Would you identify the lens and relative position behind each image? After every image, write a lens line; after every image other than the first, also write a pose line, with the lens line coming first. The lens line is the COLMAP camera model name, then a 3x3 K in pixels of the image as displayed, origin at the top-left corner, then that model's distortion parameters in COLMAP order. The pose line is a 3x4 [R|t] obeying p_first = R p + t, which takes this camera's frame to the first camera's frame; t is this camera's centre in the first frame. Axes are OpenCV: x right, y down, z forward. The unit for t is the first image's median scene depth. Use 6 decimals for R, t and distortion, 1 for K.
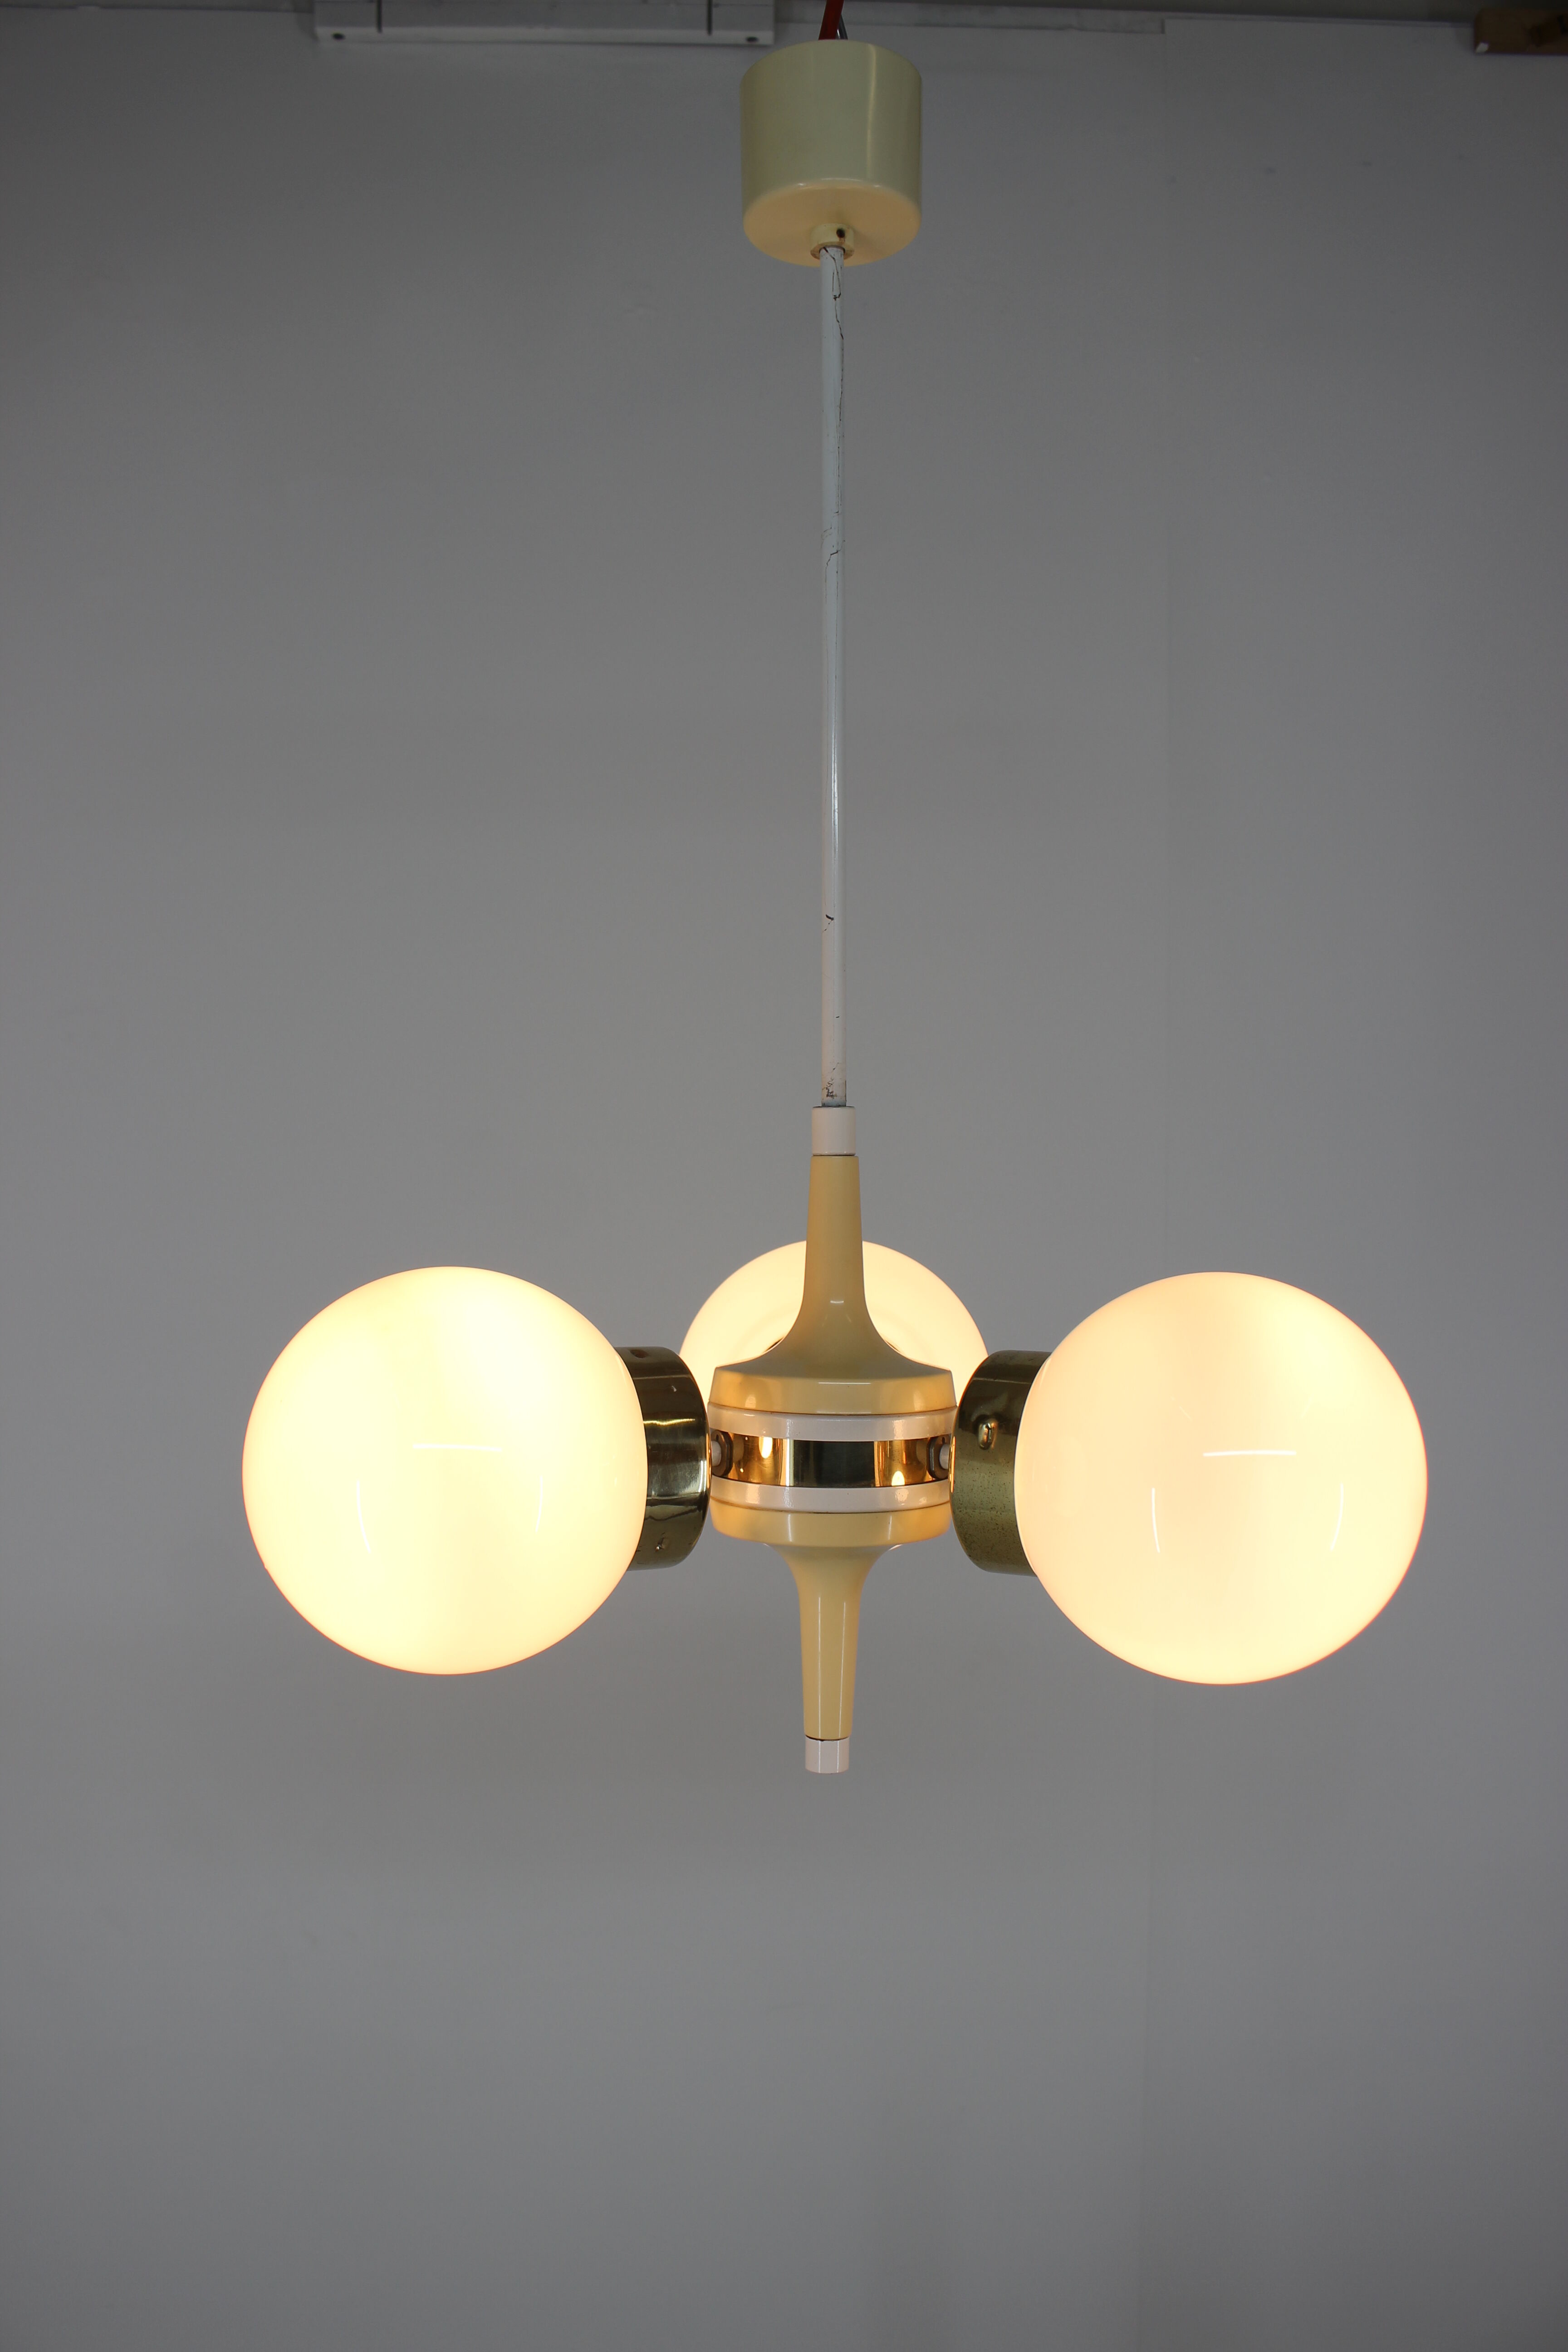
lens RADIAL K [[1979.5, 0, 773.4], [0, 1979.5, 1166.0], [0, 0, 1]] dist [-0.022768, 0.085006]
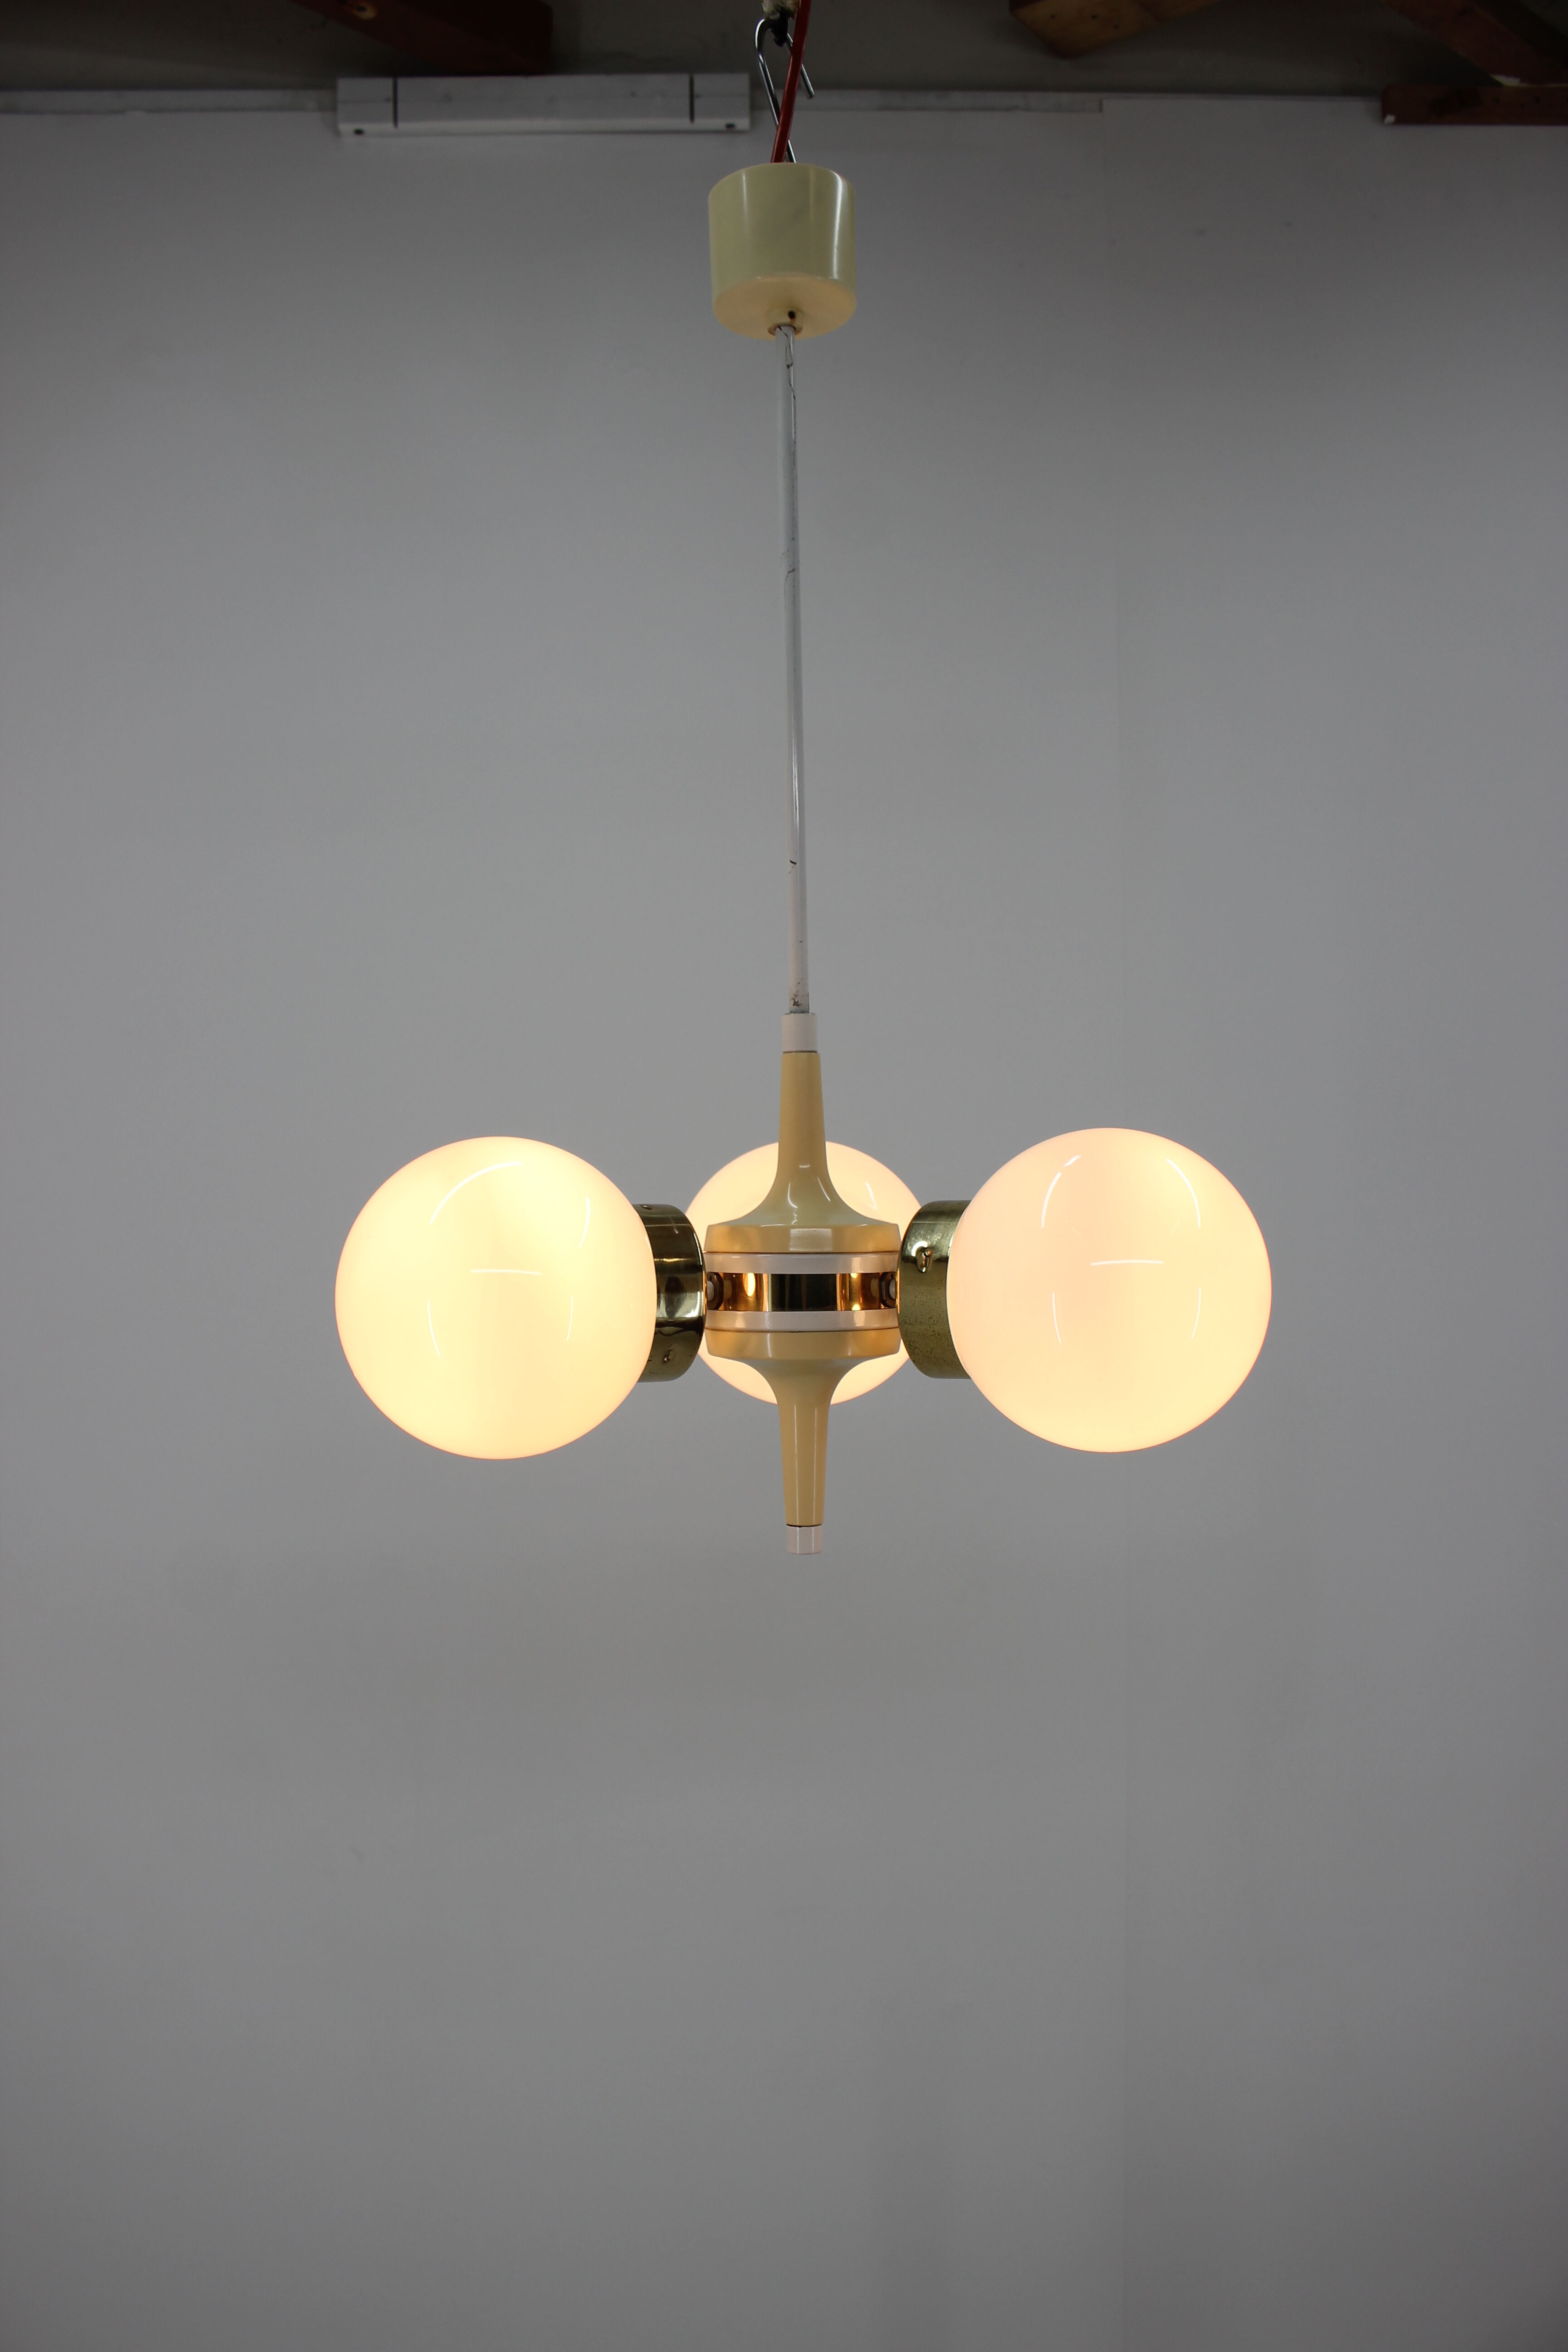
lens RADIAL K [[1979.5, 0, 755.8], [0, 1979.5, 1210.4], [0, 0, 1]] dist [-0.022768, 0.085006]
pose [[0.999801, -0.016104, -0.011779, 0.006716], [0.016068, 0.999866, -0.003083, 0.043176], [0.011827, 0.002893, 0.999926, -0.108304]]
